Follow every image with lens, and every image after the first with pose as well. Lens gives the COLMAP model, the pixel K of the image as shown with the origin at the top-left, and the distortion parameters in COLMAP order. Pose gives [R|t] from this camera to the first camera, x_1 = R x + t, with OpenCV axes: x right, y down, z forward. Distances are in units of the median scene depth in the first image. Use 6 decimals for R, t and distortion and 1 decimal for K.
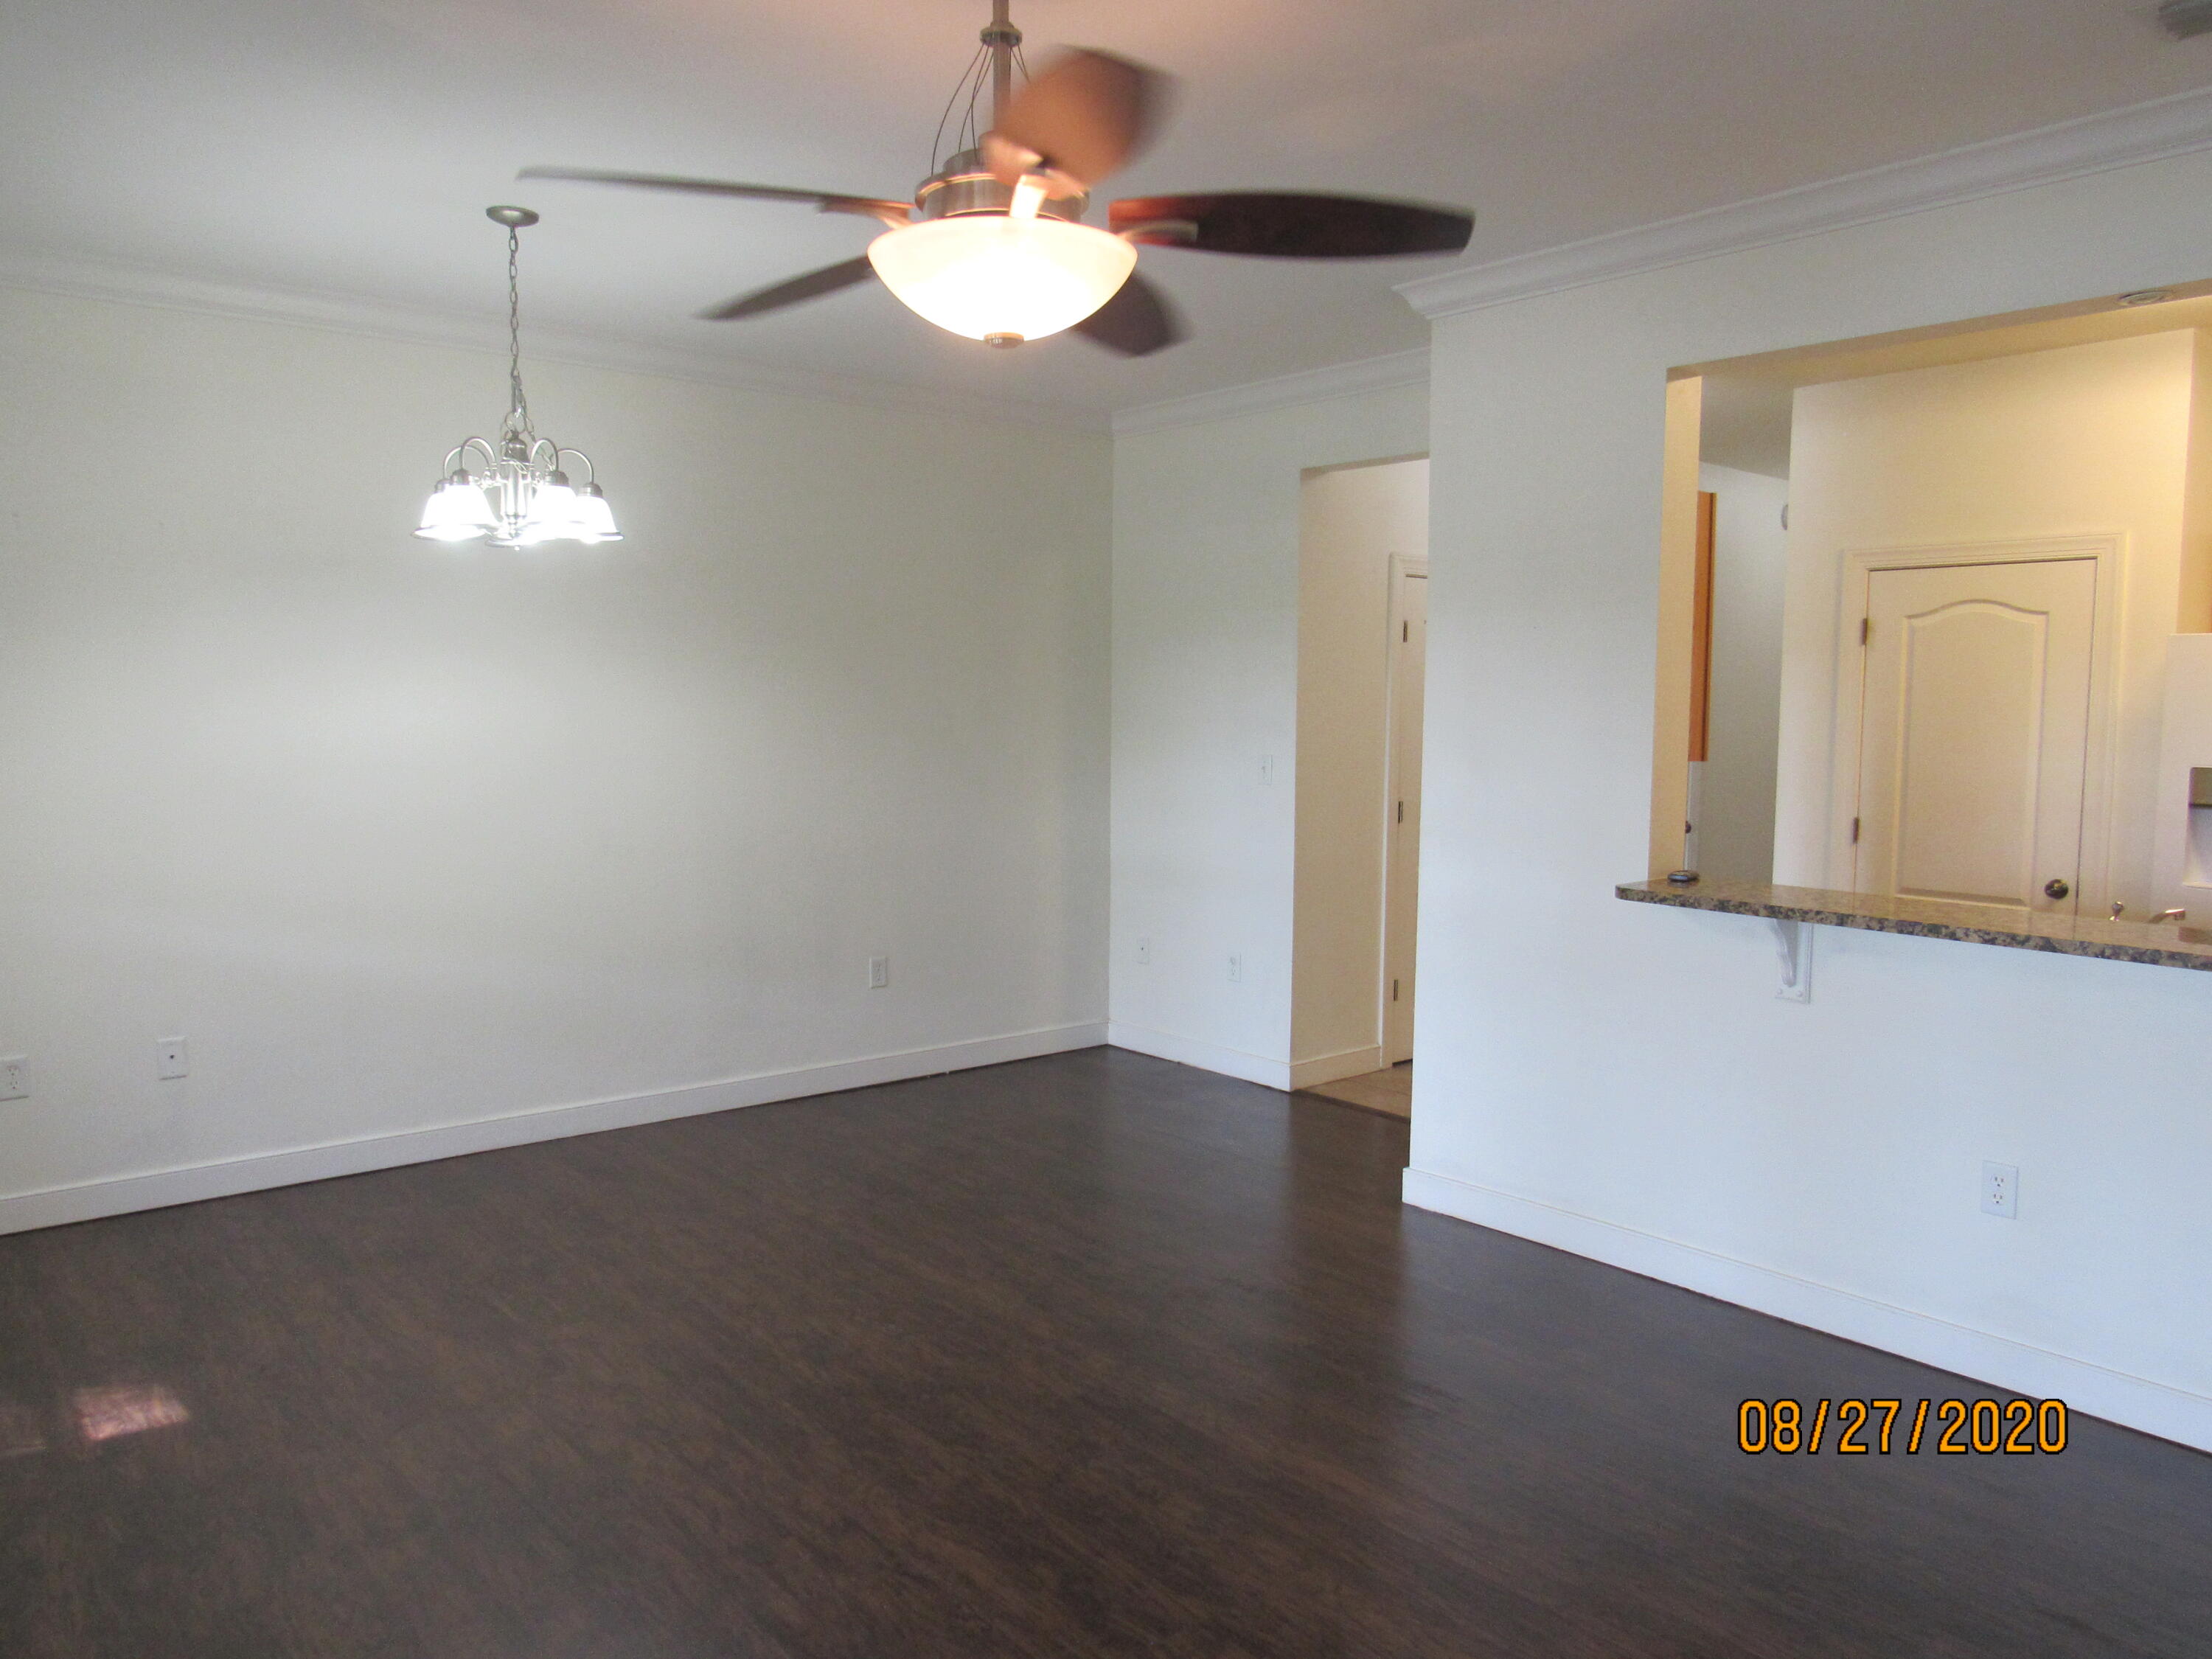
lens RADIAL K [[1552.9, 0, 1096.1], [0, 1552.9, 828.4], [0, 0, 1]] dist [0.005399, -0.042737]
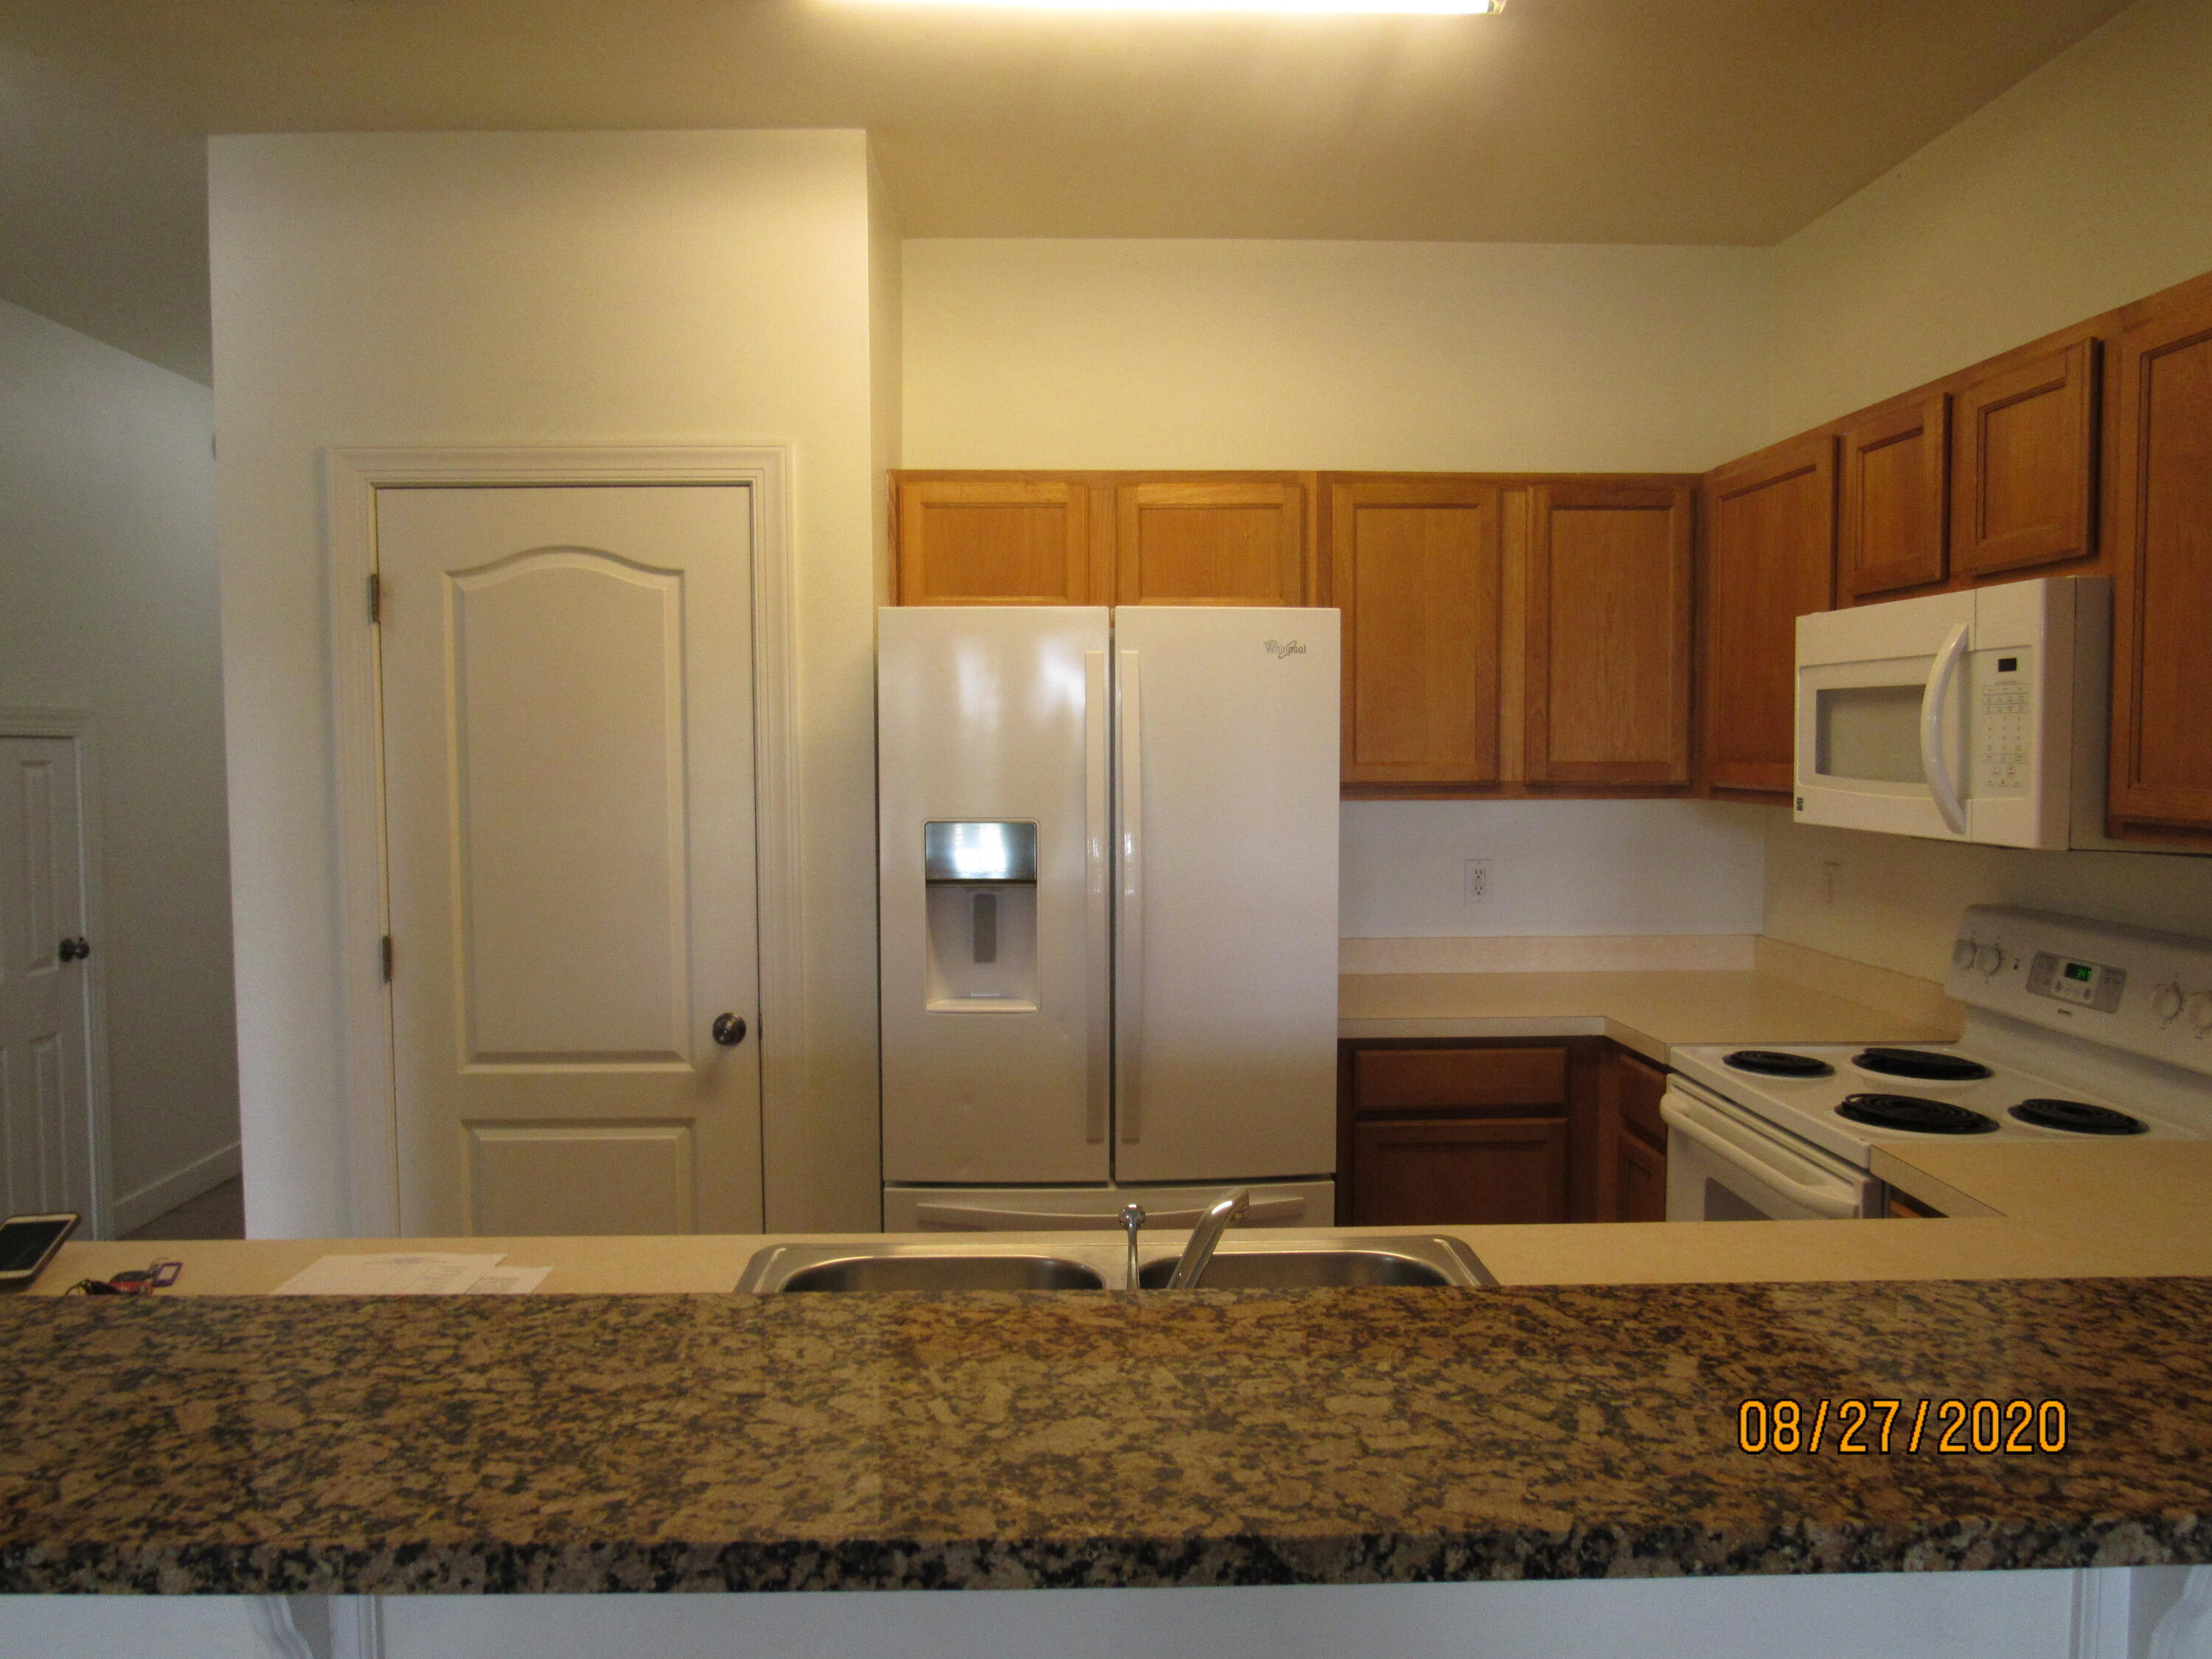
lens RADIAL K [[1552.9, 0, 1096.1], [0, 1552.9, 828.4], [0, 0, 1]] dist [0.005399, -0.042737]
pose [[0.608429, -0.055550, 0.791662, 0.338518], [0.072625, 0.997259, 0.014161, -0.054695], [-0.790279, 0.048879, 0.610795, 0.746121]]
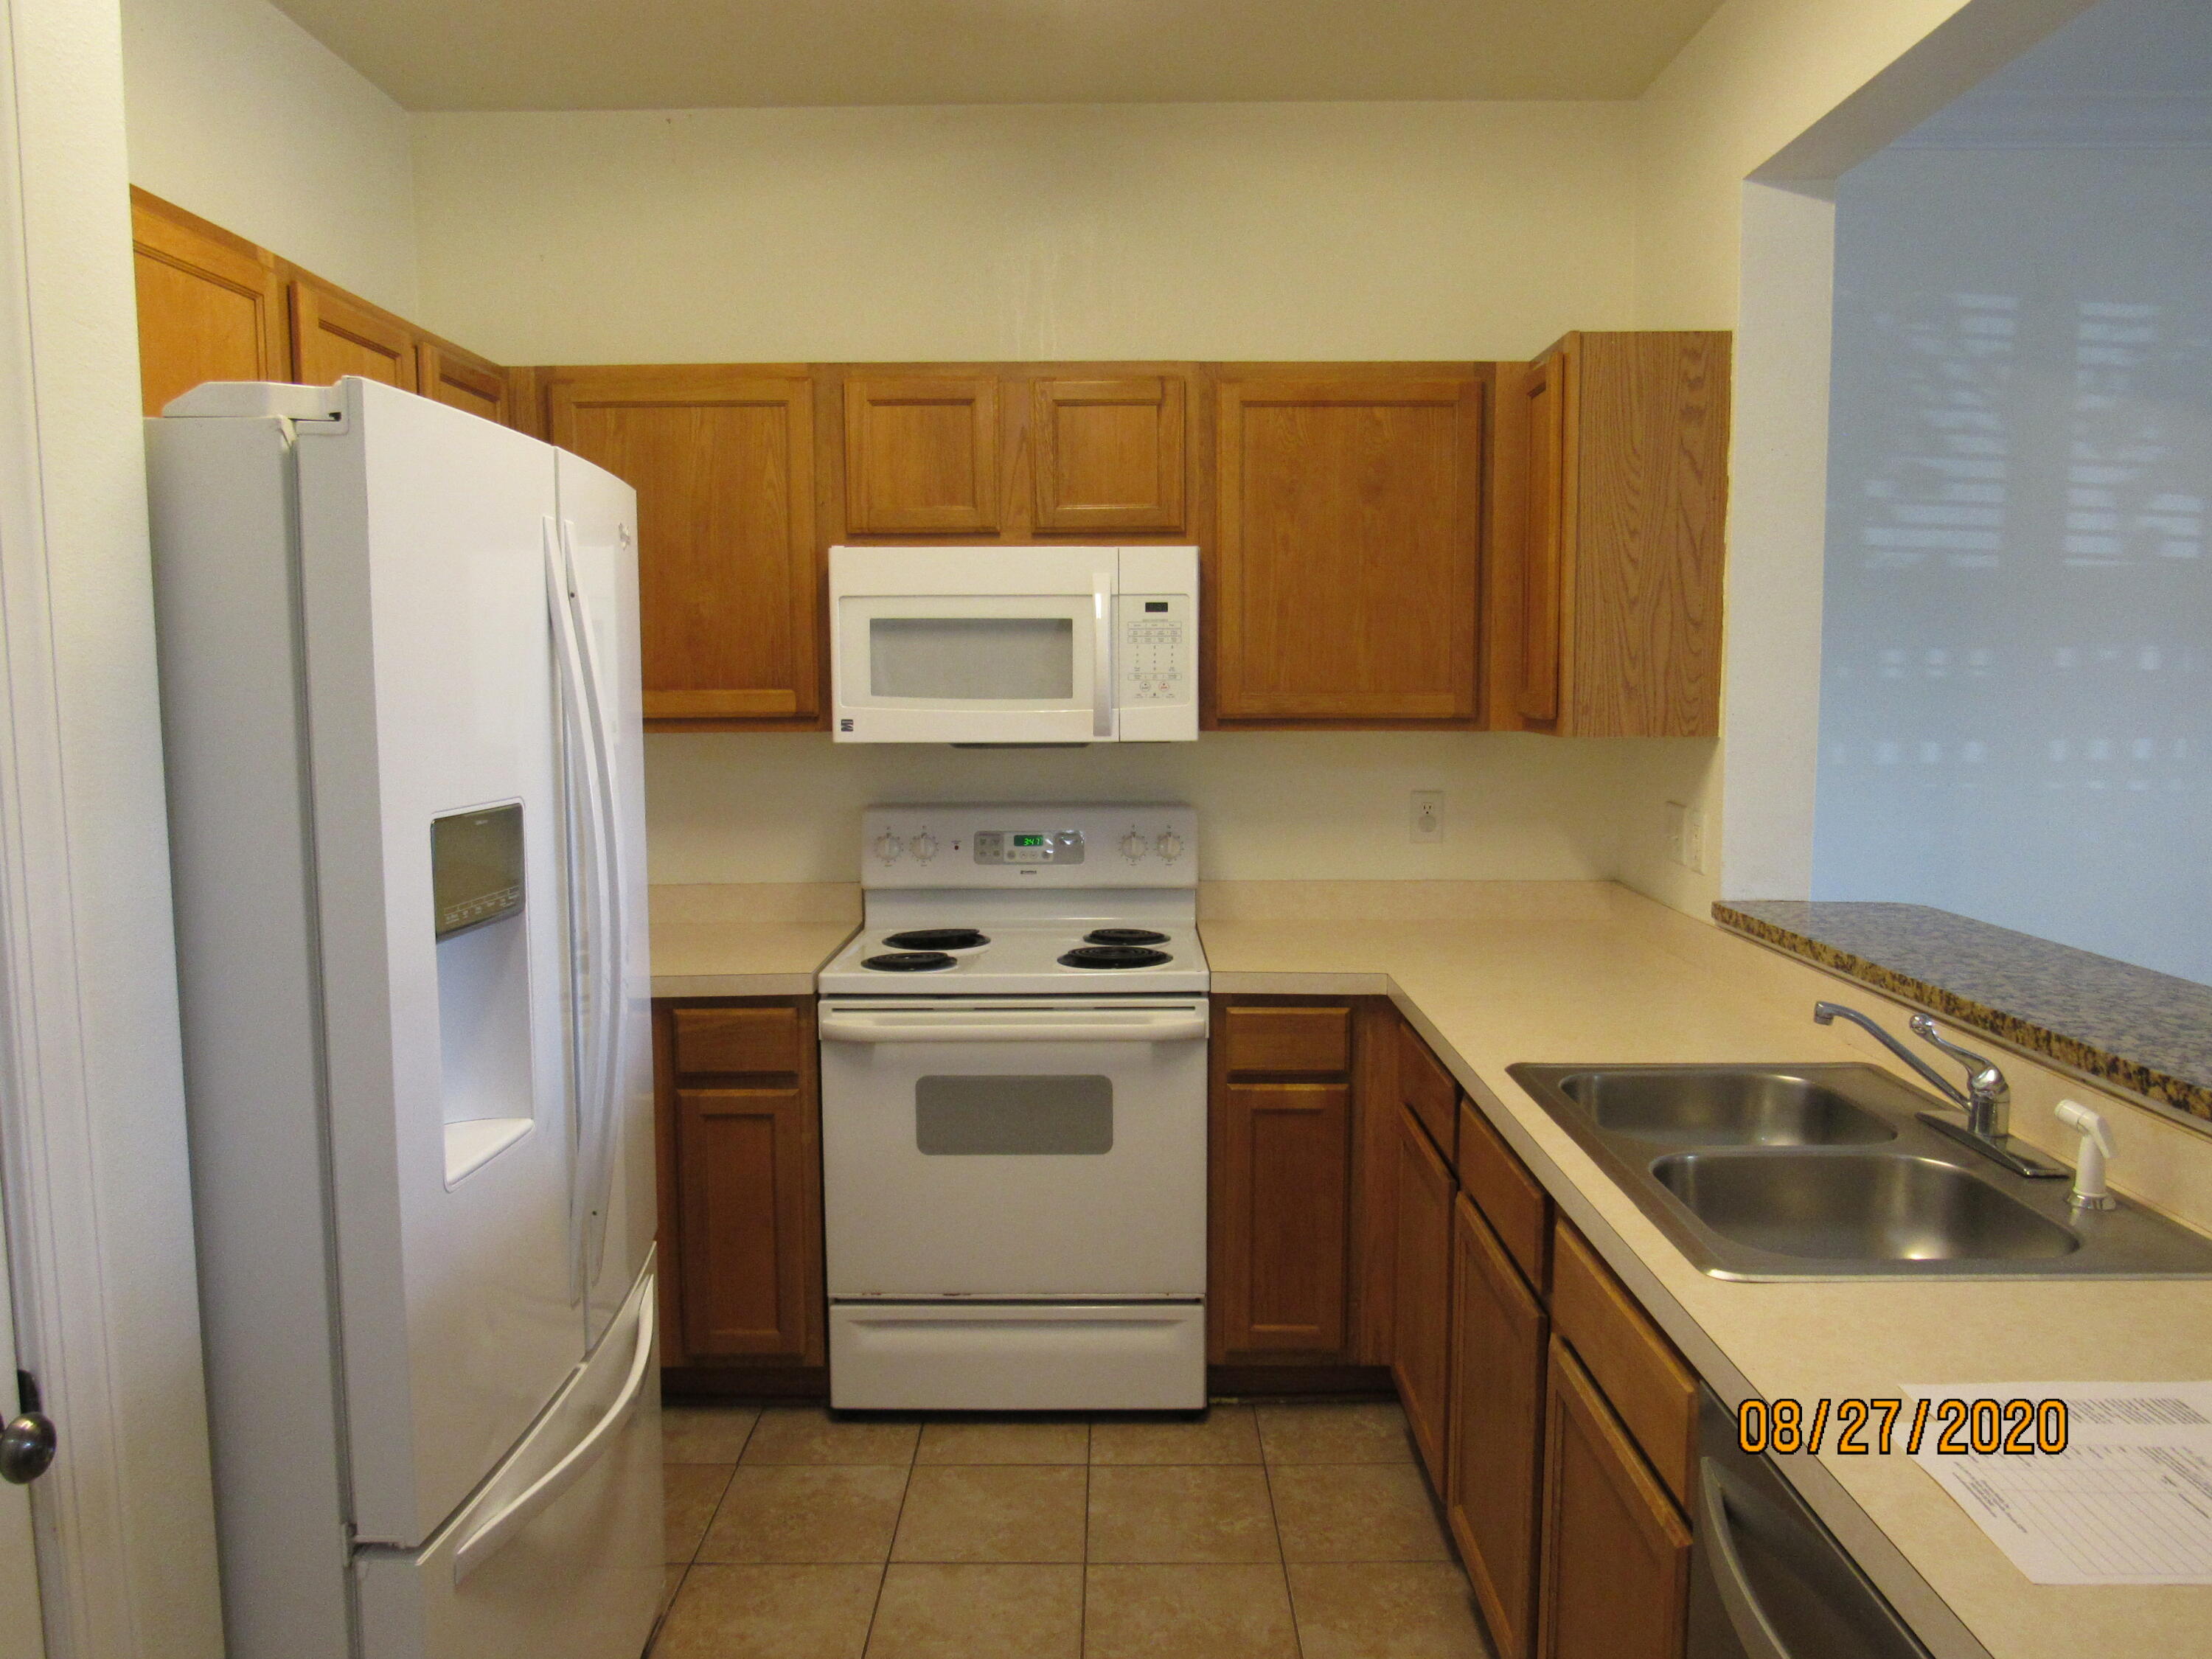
lens RADIAL K [[1552.9, 0, 1096.1], [0, 1552.9, 828.4], [0, 0, 1]] dist [0.005399, -0.042737]
pose [[-0.769288, -0.065922, 0.635492, 0.565845], [0.050854, 0.985189, 0.163757, -0.113391], [-0.636875, 0.158294, -0.754542, 1.617158]]
